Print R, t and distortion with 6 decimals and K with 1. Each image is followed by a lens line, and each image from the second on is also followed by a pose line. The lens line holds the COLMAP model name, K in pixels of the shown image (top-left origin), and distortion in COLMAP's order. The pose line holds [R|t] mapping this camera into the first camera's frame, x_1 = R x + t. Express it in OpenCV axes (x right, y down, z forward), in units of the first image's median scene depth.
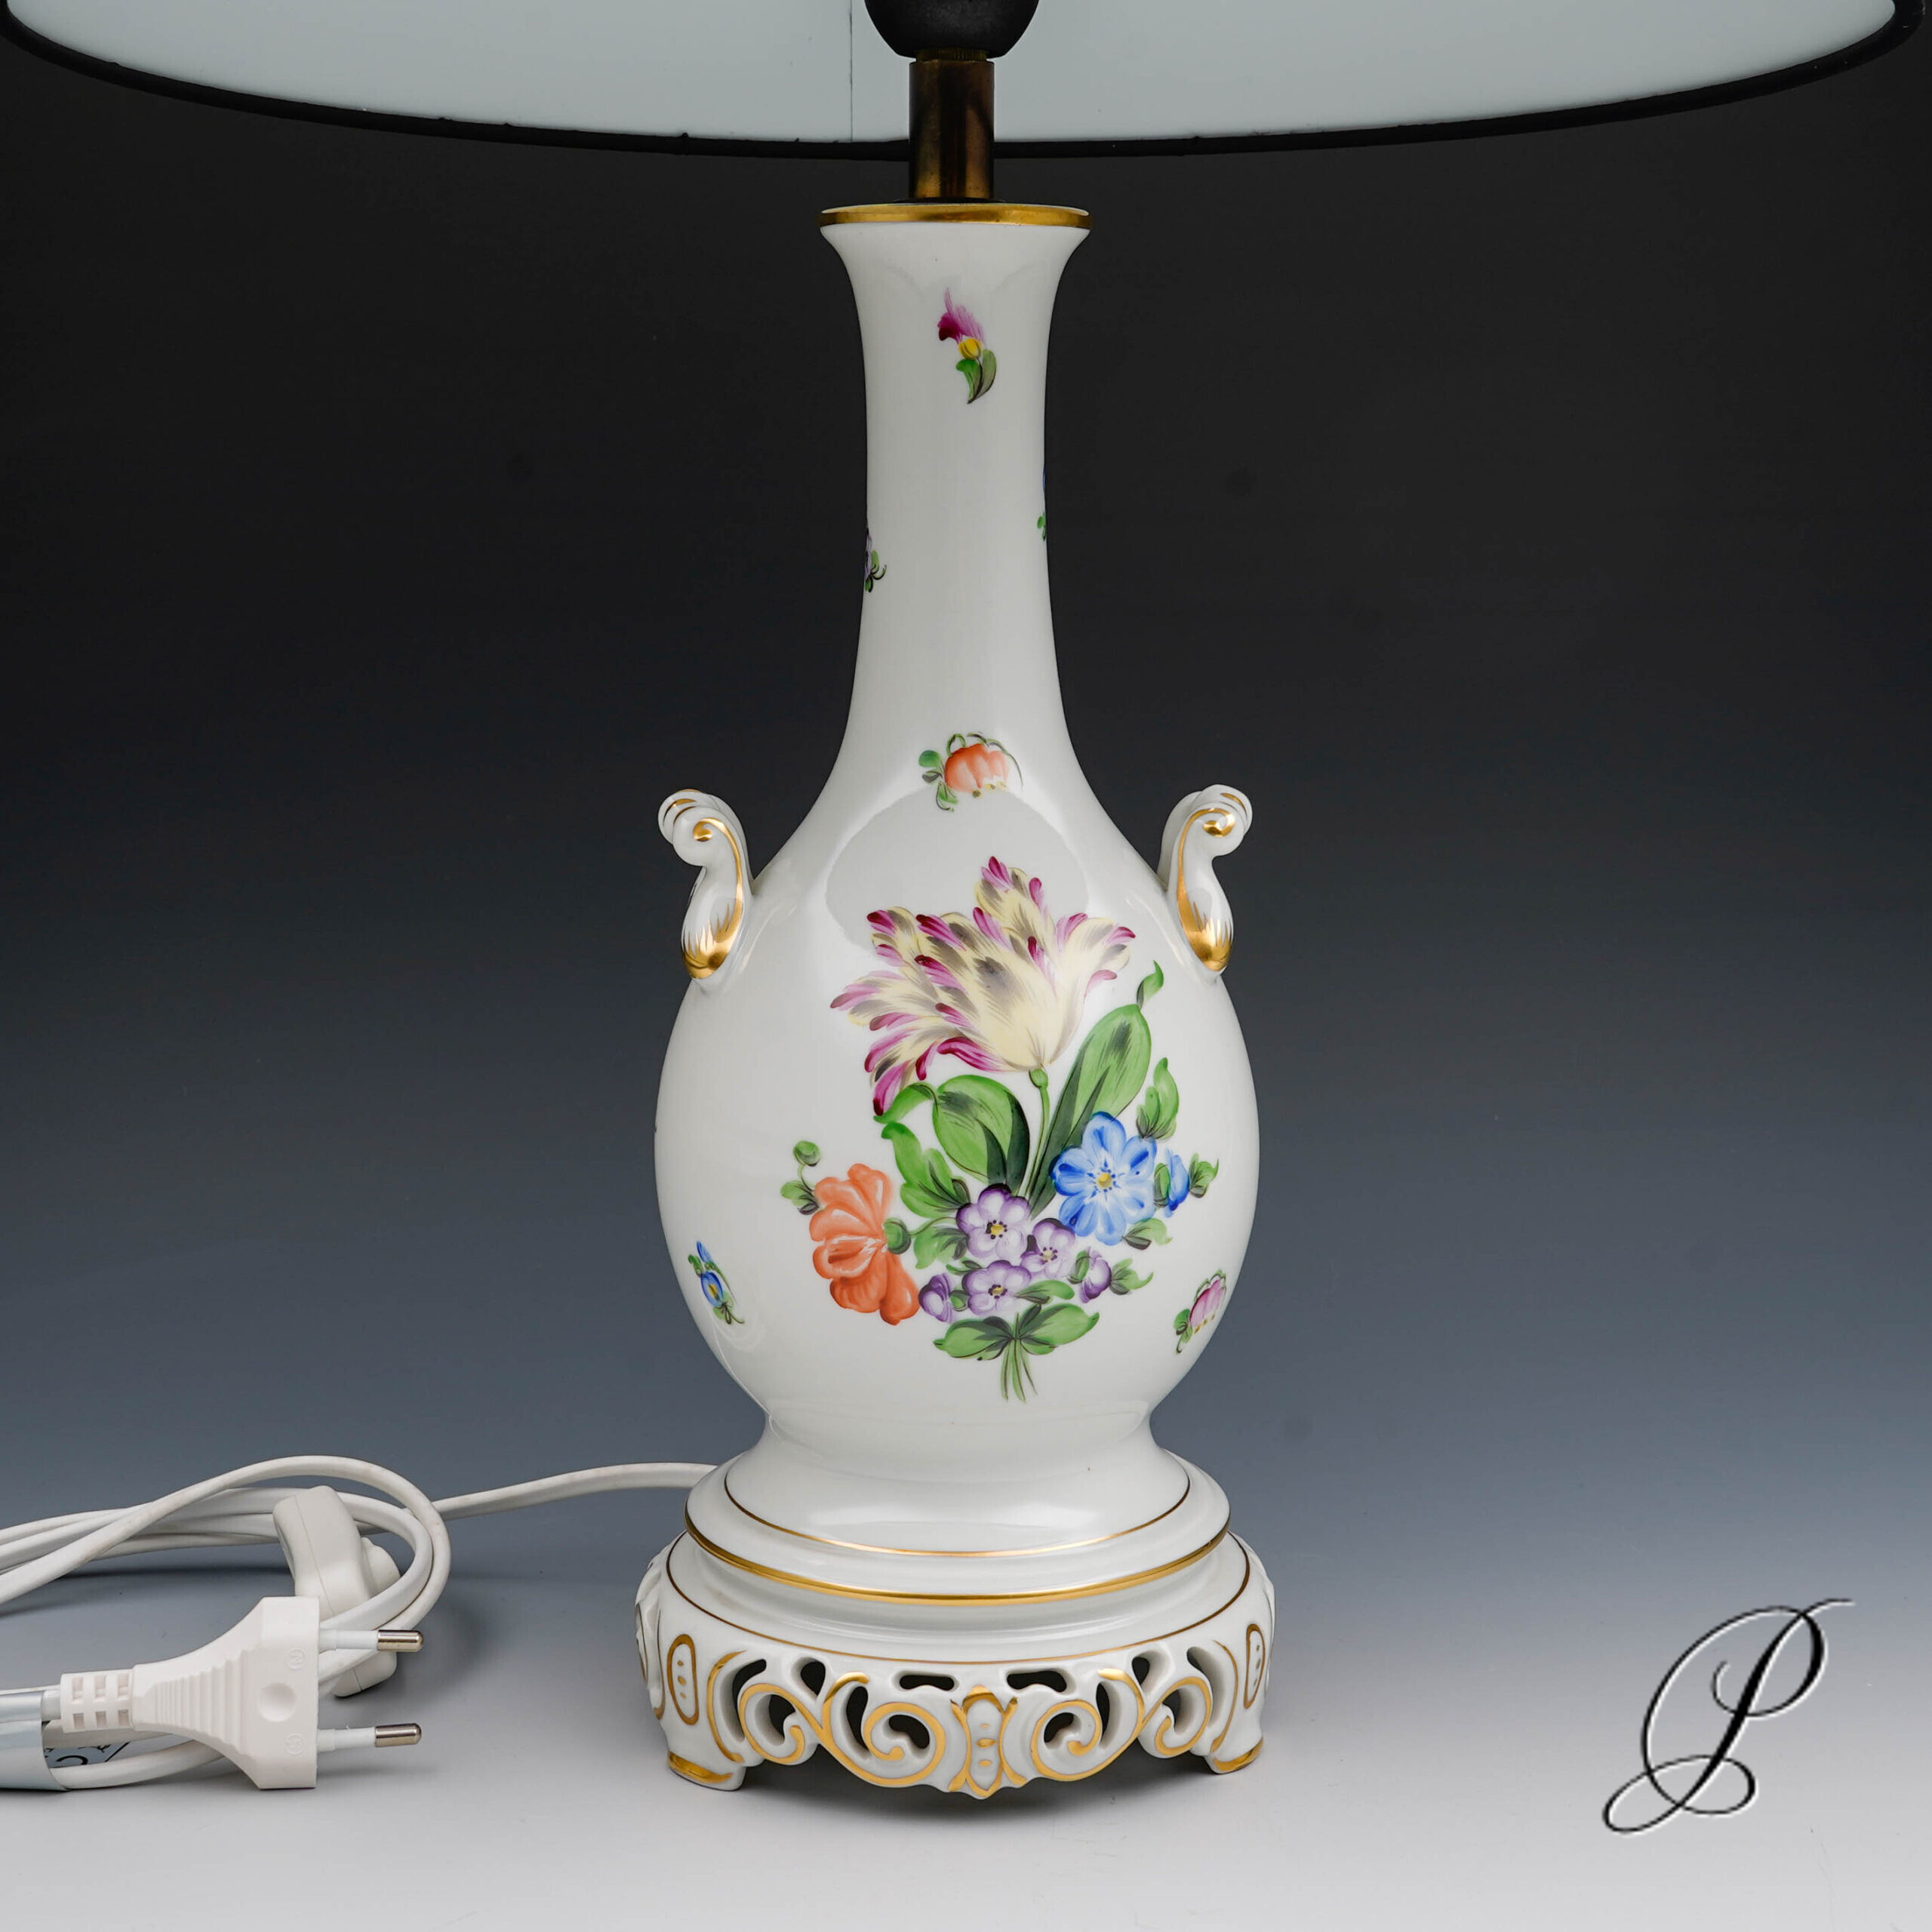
lens RADIAL K [[3234.6, 0, 968.1], [0, 3234.6, 876.8], [0, 0, 1]] dist [-0.030965, 0.110909]
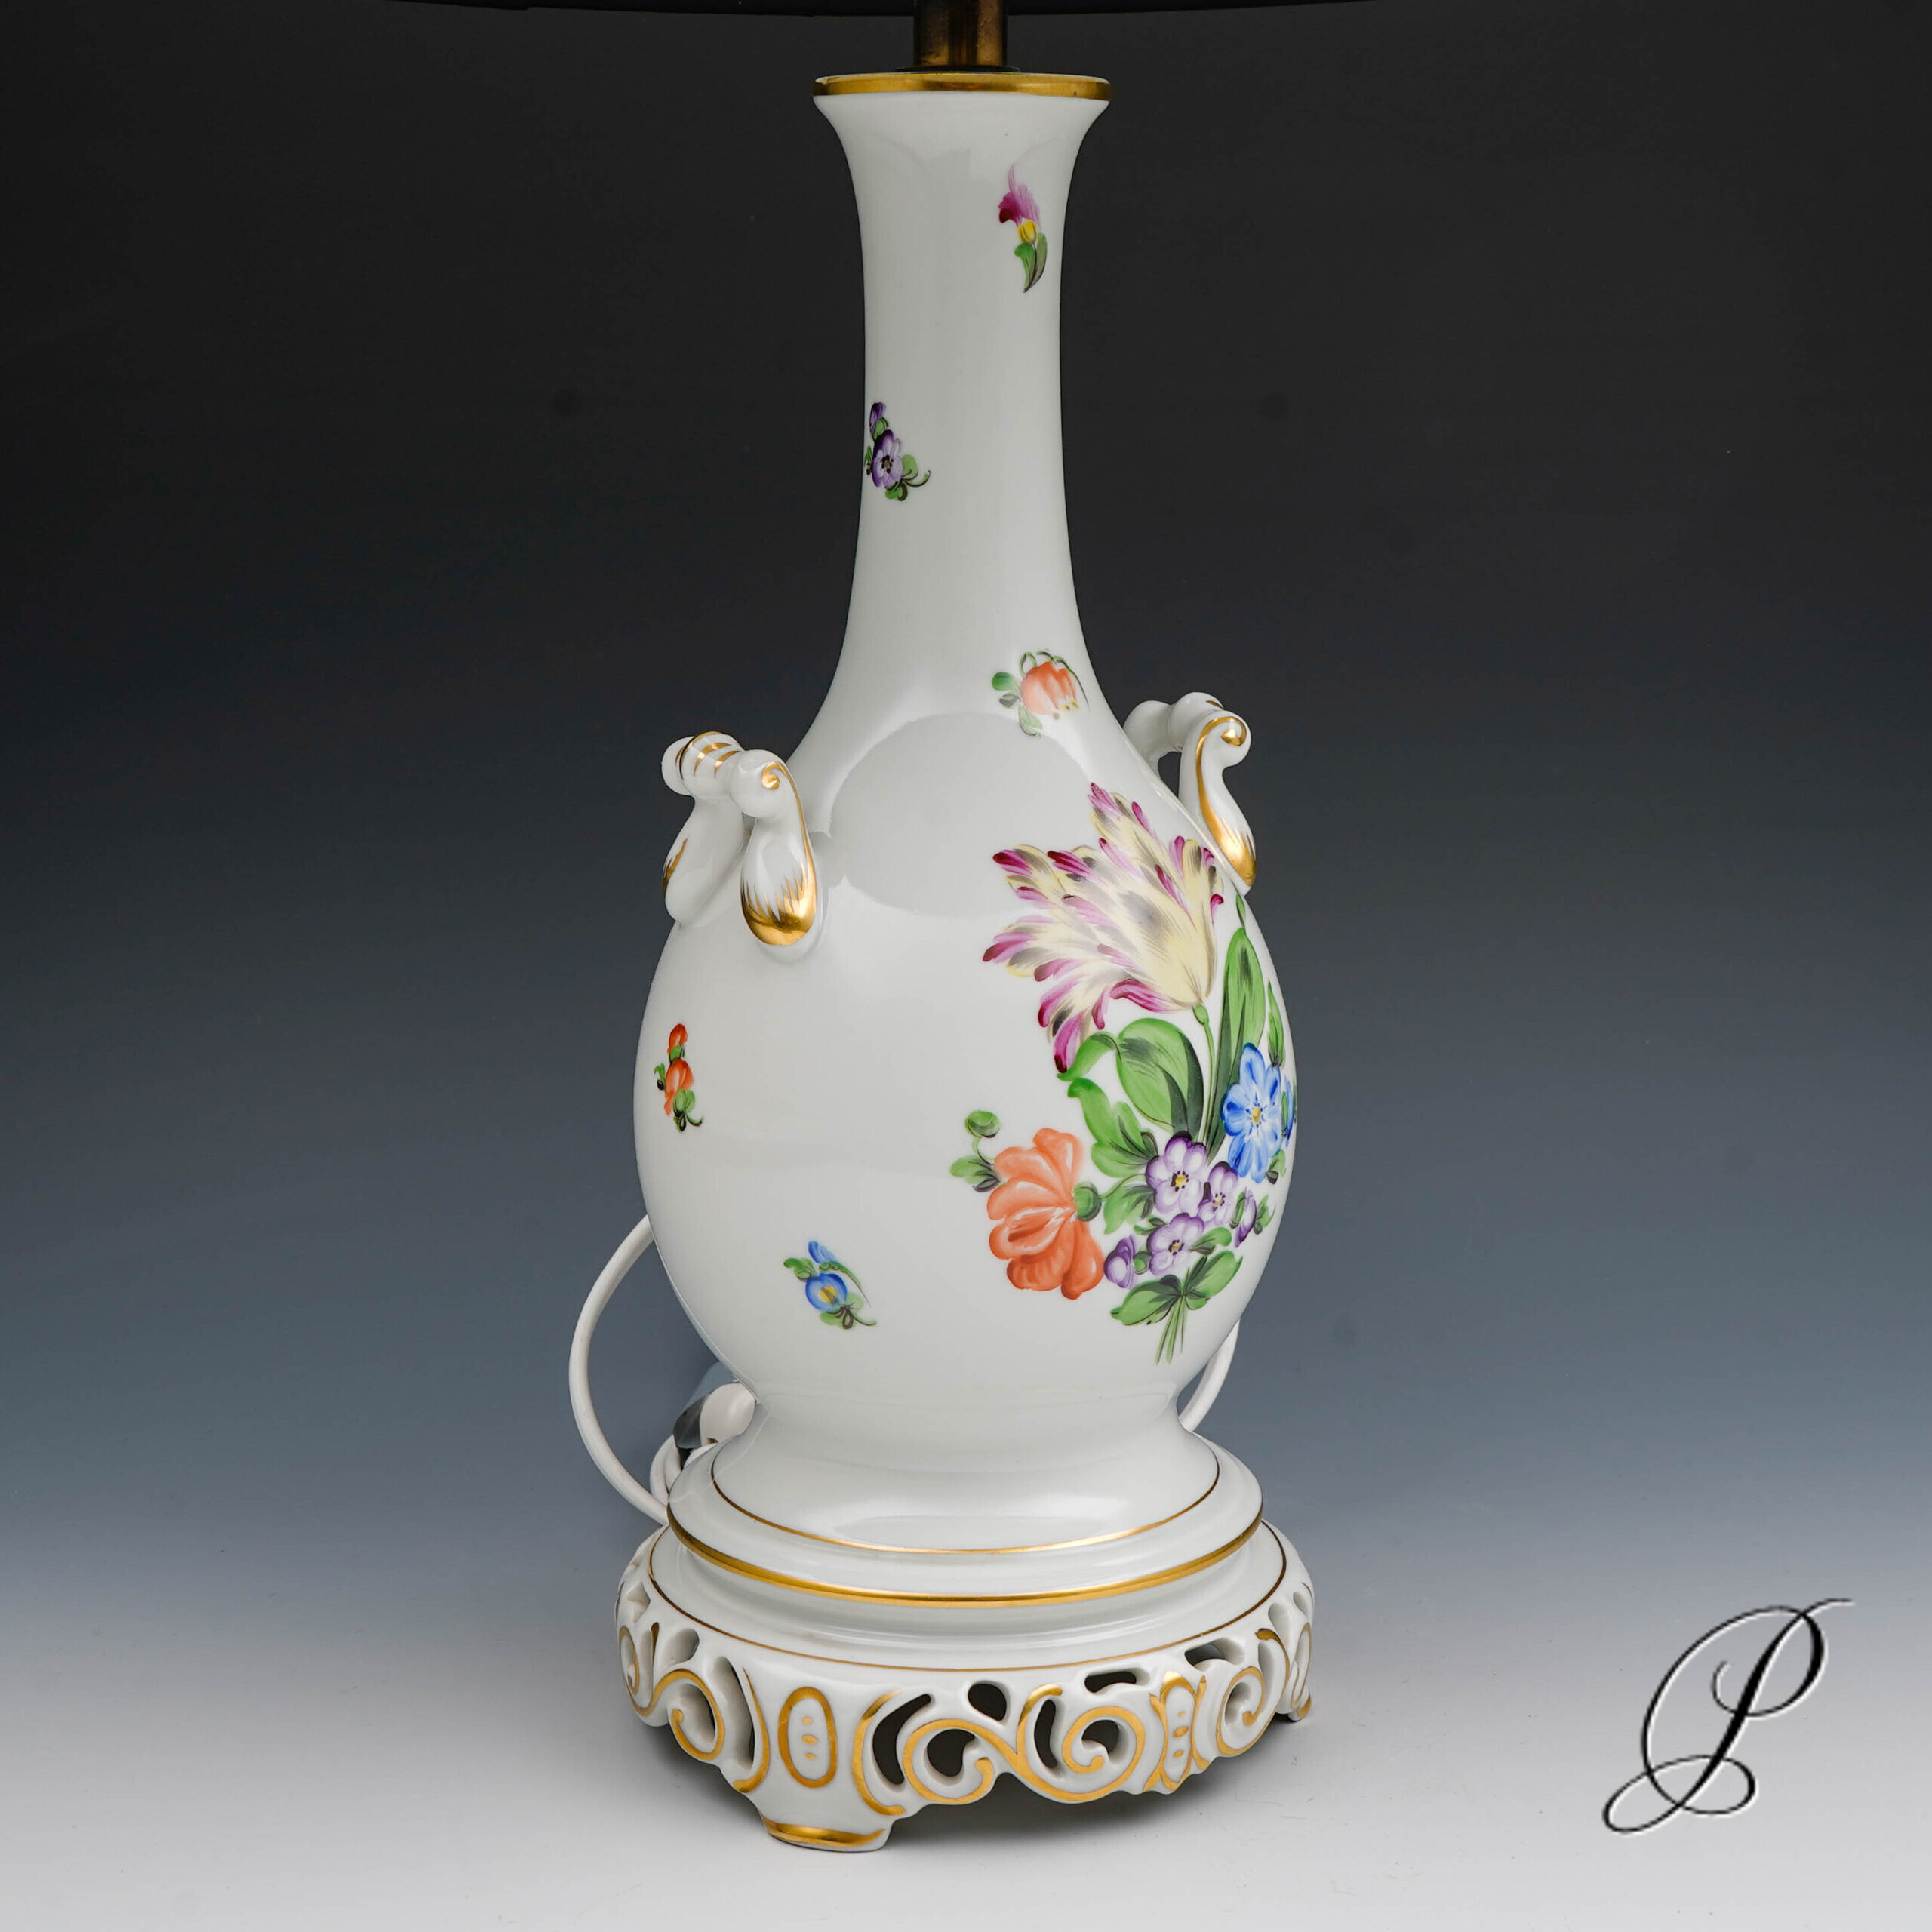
lens RADIAL K [[3411.7, 0, 964.3], [0, 3411.7, 800.3], [0, 0, 1]] dist [-0.013765, 0.055809]
pose [[0.866255, -0.071868, 0.494406, -0.515715], [0.068586, 0.997337, 0.024804, -0.028420], [-0.494872, 0.012423, 0.868877, 0.173368]]
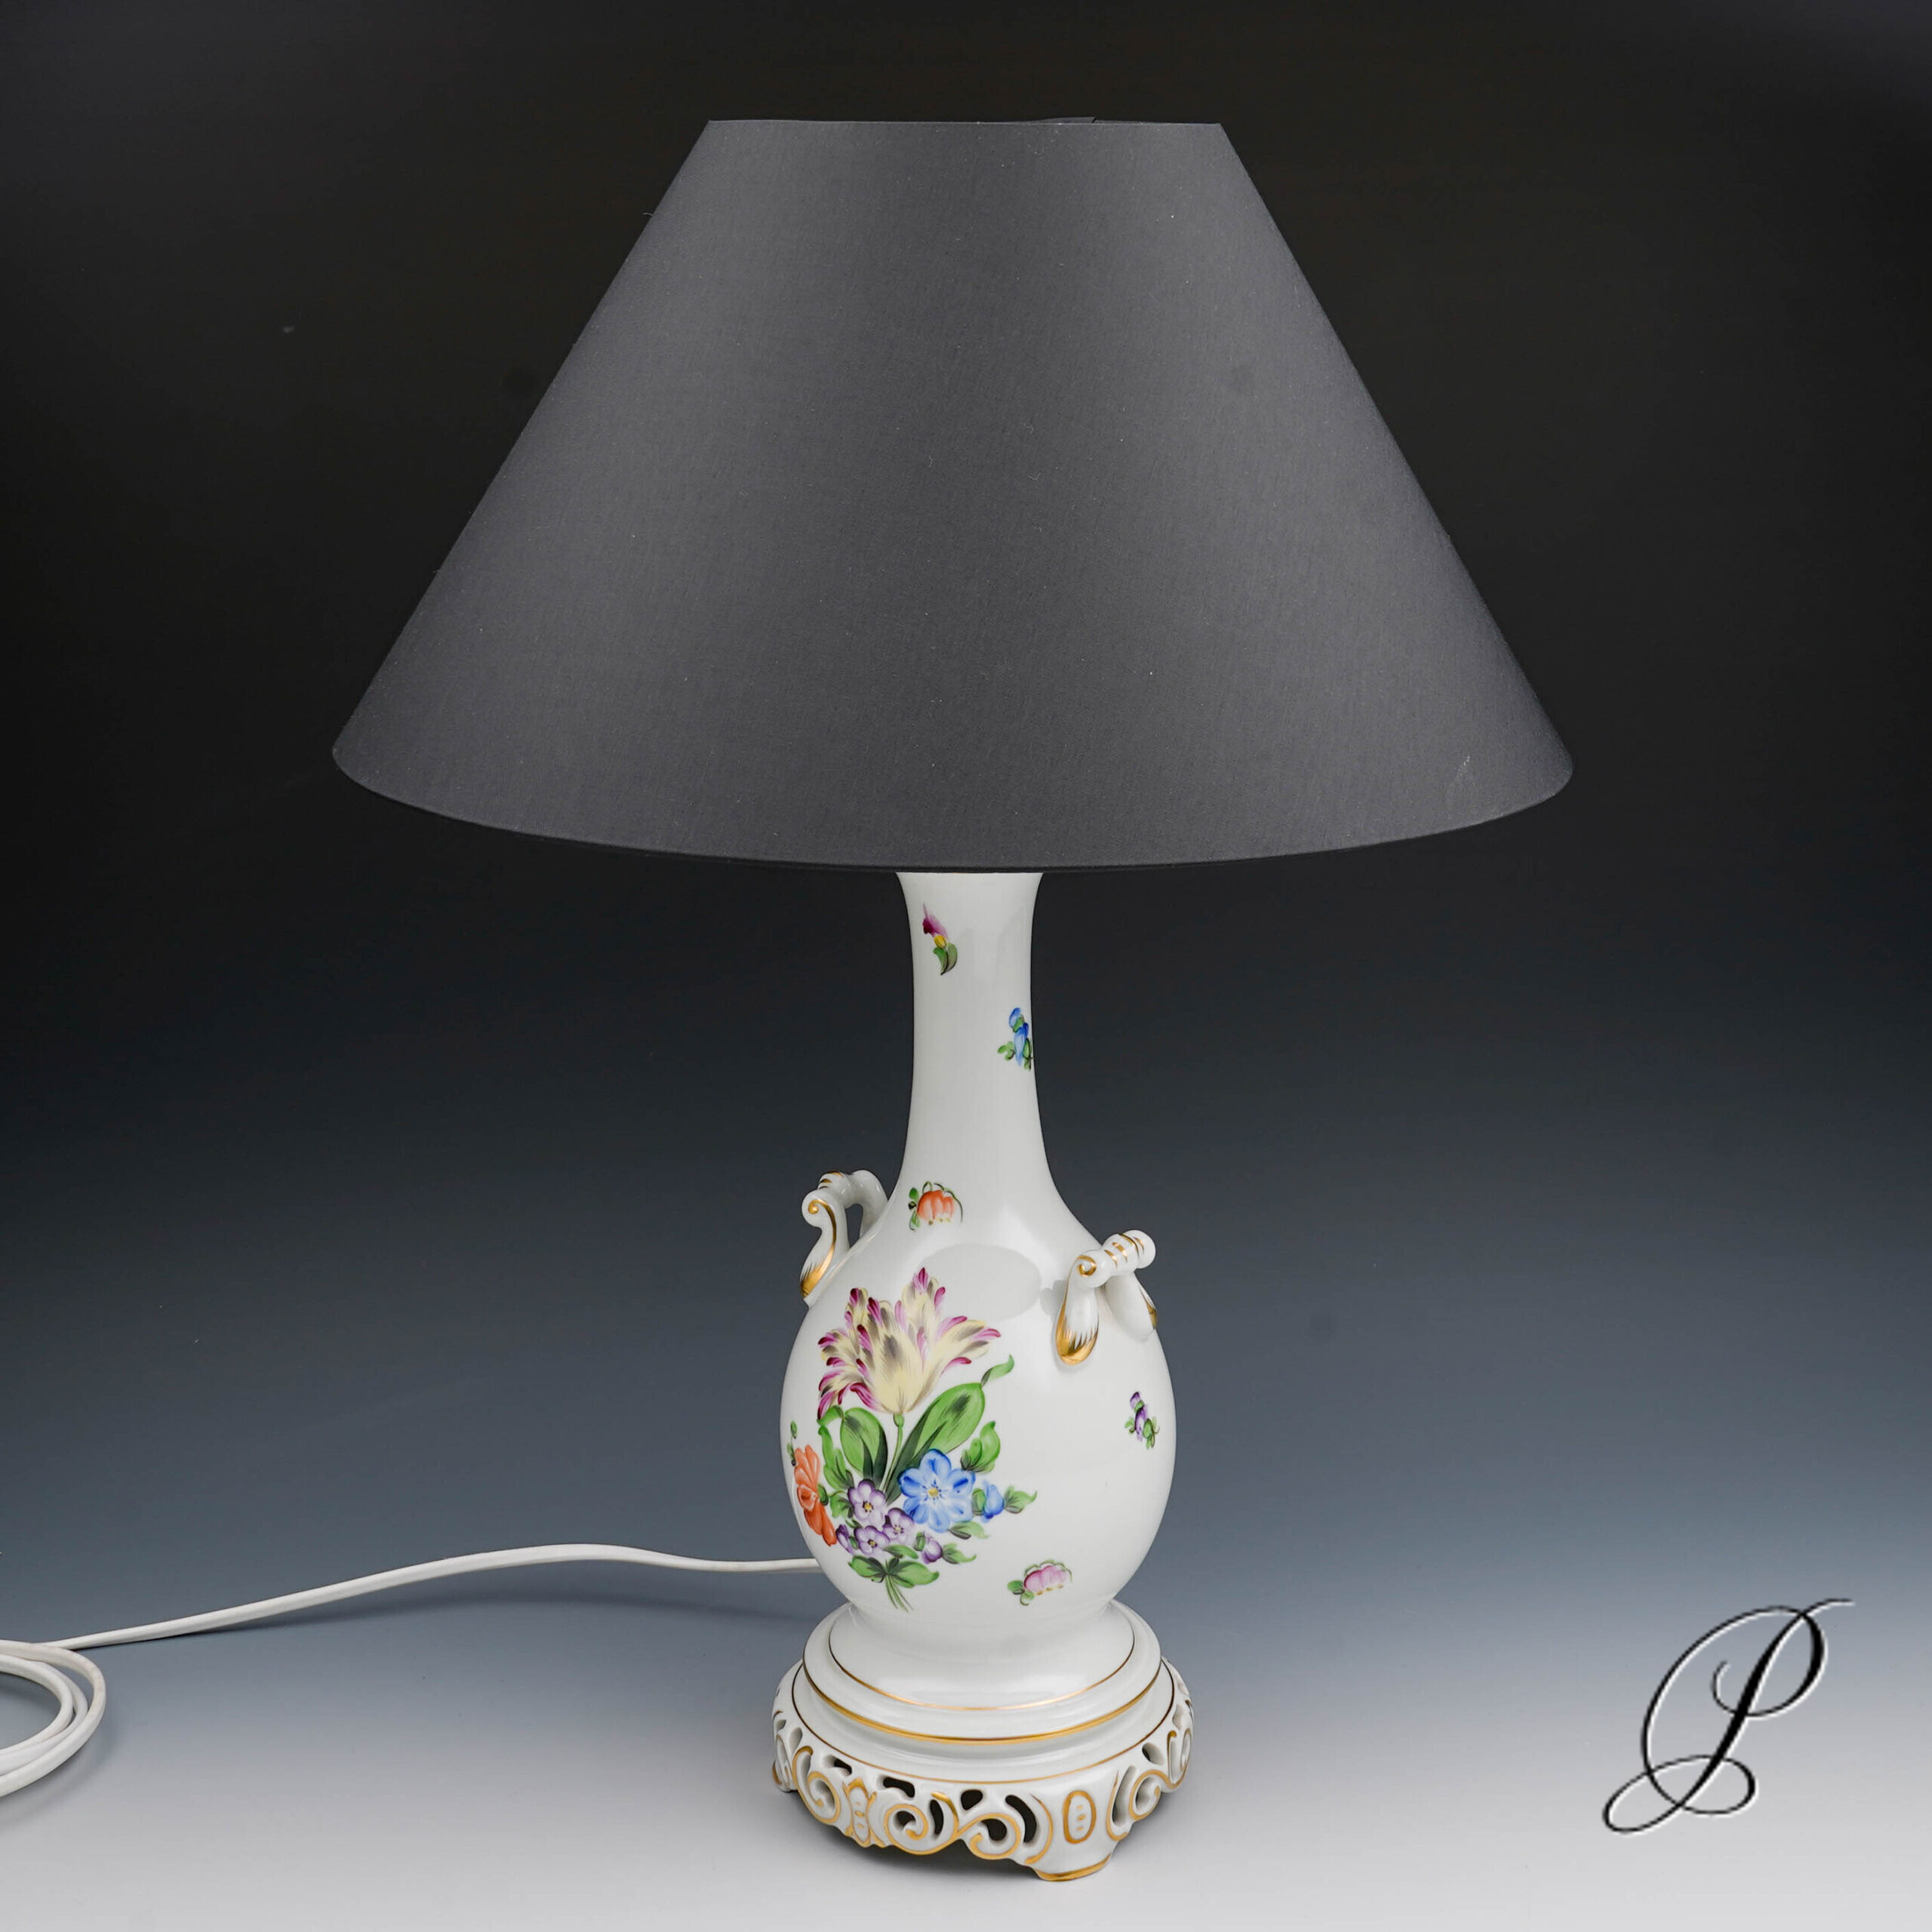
lens RADIAL K [[3309.9, 0, 1002.1], [0, 3309.9, 779.3], [0, 0, 1]] dist [-0.008850, -0.009818]
pose [[0.779702, 0.119363, -0.614669, 1.004869], [-0.072361, 0.992262, 0.100899, -0.409839], [0.621956, -0.034193, 0.782305, -0.217980]]
